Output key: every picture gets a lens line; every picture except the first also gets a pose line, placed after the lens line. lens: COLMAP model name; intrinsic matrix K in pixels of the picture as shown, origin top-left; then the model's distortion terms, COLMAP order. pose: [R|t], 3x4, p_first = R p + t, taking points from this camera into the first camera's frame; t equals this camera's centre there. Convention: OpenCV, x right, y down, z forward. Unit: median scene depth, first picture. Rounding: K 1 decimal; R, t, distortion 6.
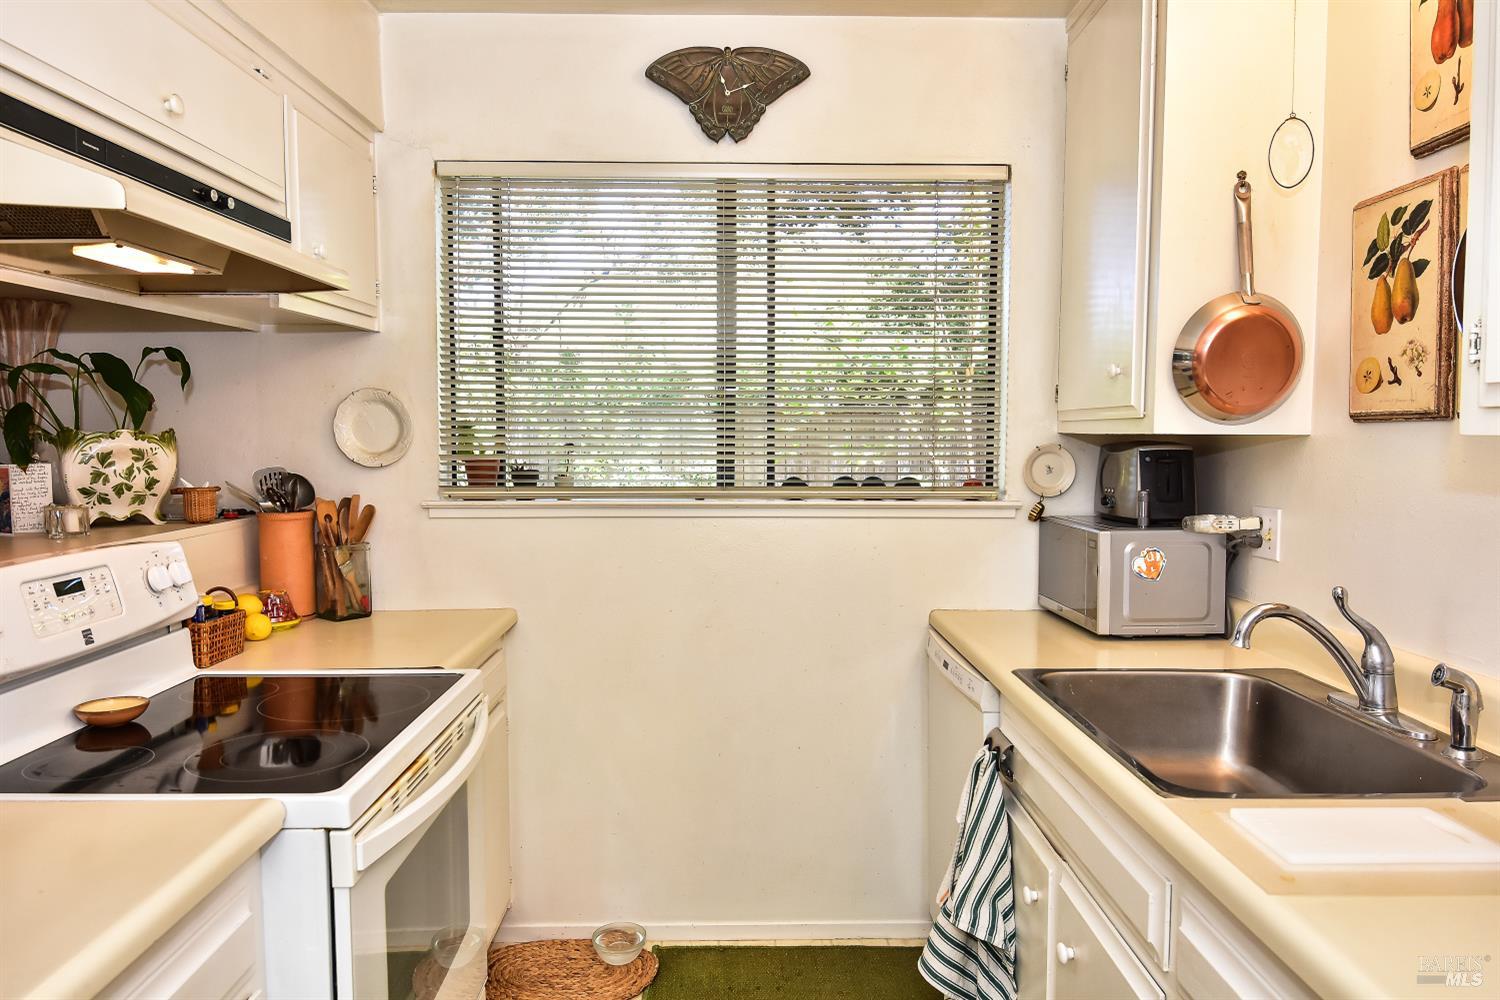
lens RADIAL K [[1102.9, 0, 749.7], [0, 1102.9, 503.7], [0, 0, 1]] dist [0.030413, -0.035171]
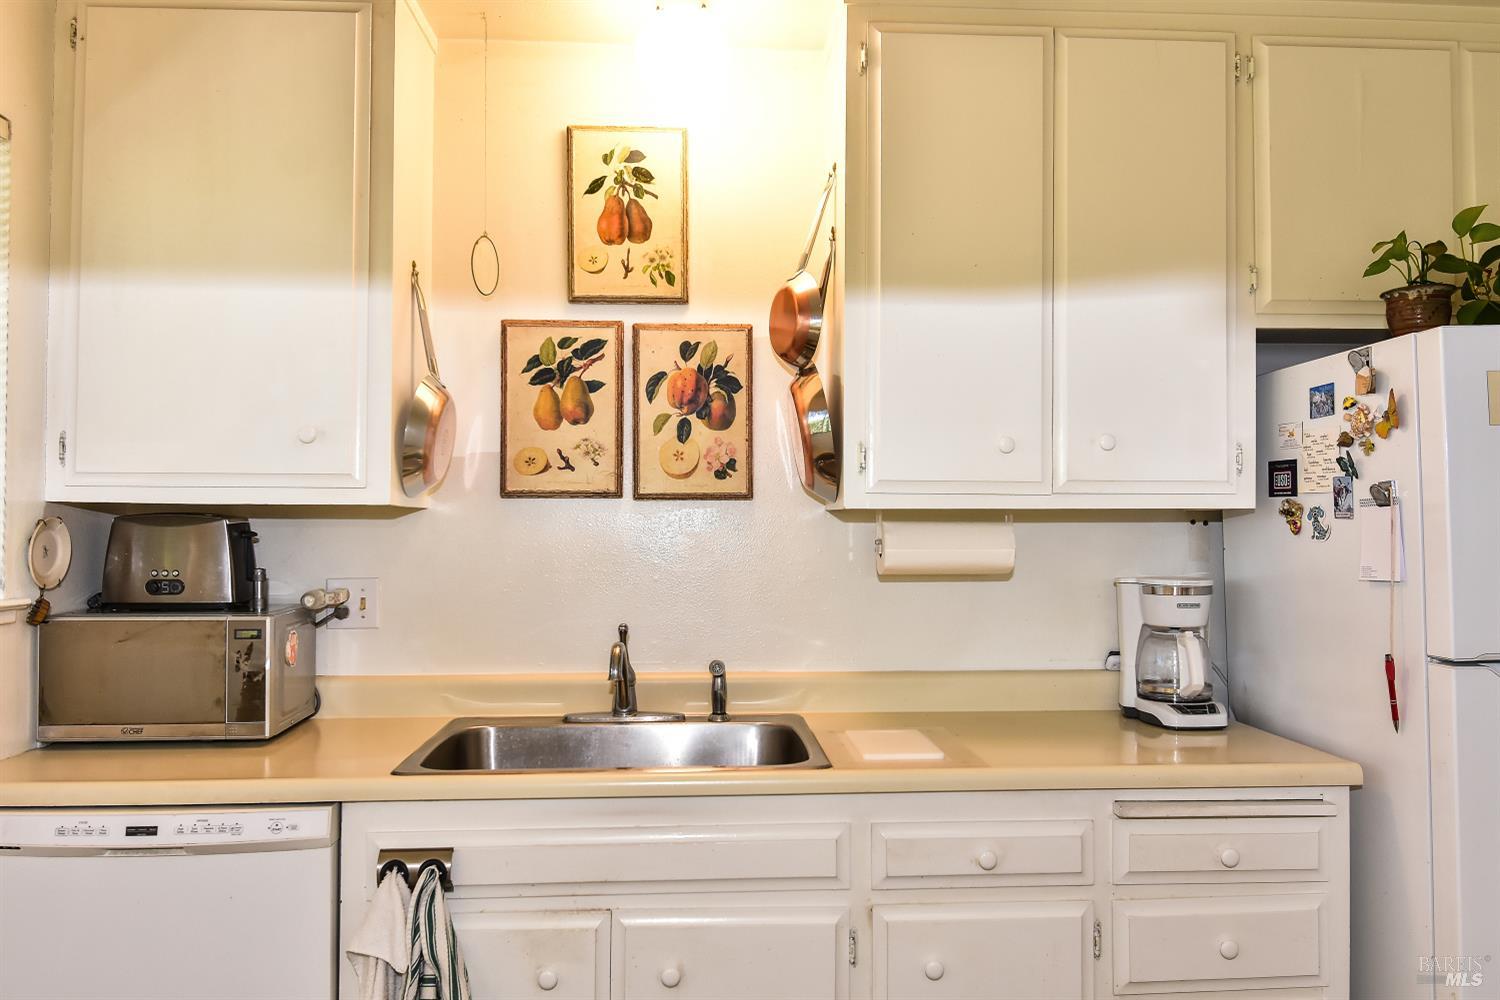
lens RADIAL K [[1102.9, 0, 738.2], [0, 1102.9, 498.4], [0, 0, 1]] dist [0.030413, -0.035171]
pose [[-0.047556, 0.014752, 0.998760, -0.731722], [0.053814, 0.998477, -0.012186, -0.047512], [-0.997418, 0.053168, -0.048277, 0.866066]]
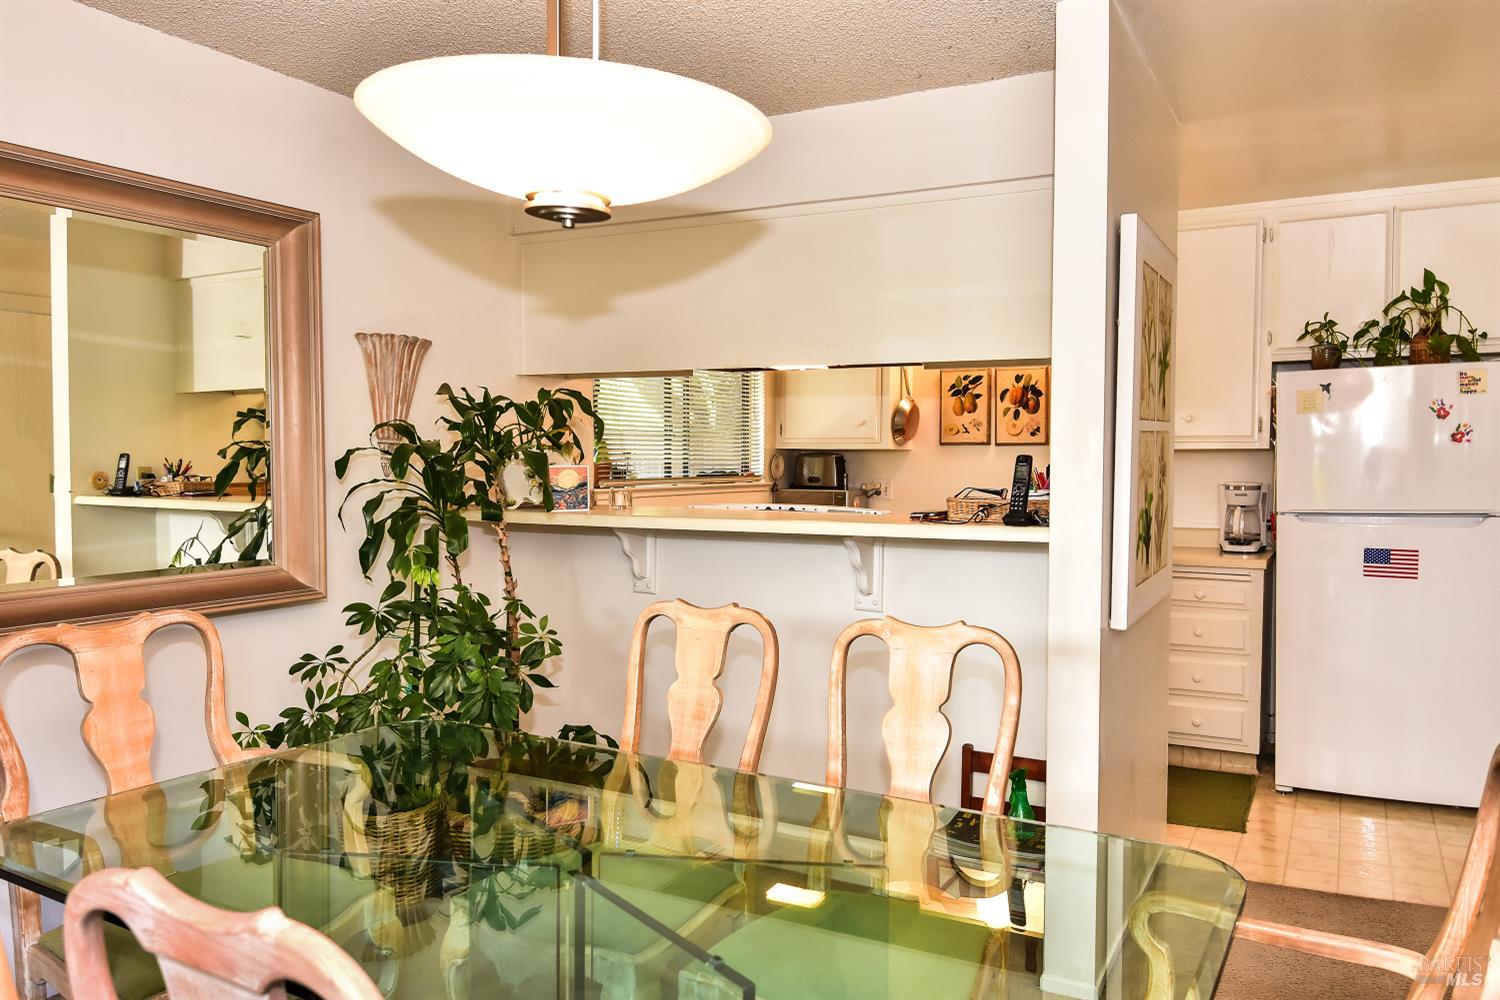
lens RADIAL K [[1106.3, 0, 751.7], [0, 1106.3, 499.2], [0, 0, 1]] dist [0.011149, 0.002457]
pose [[0.505417, -0.034168, 0.862198, -2.328380], [0.049258, 0.998729, 0.010703, 0.011170], [-0.861468, 0.037061, 0.506458, -0.016710]]
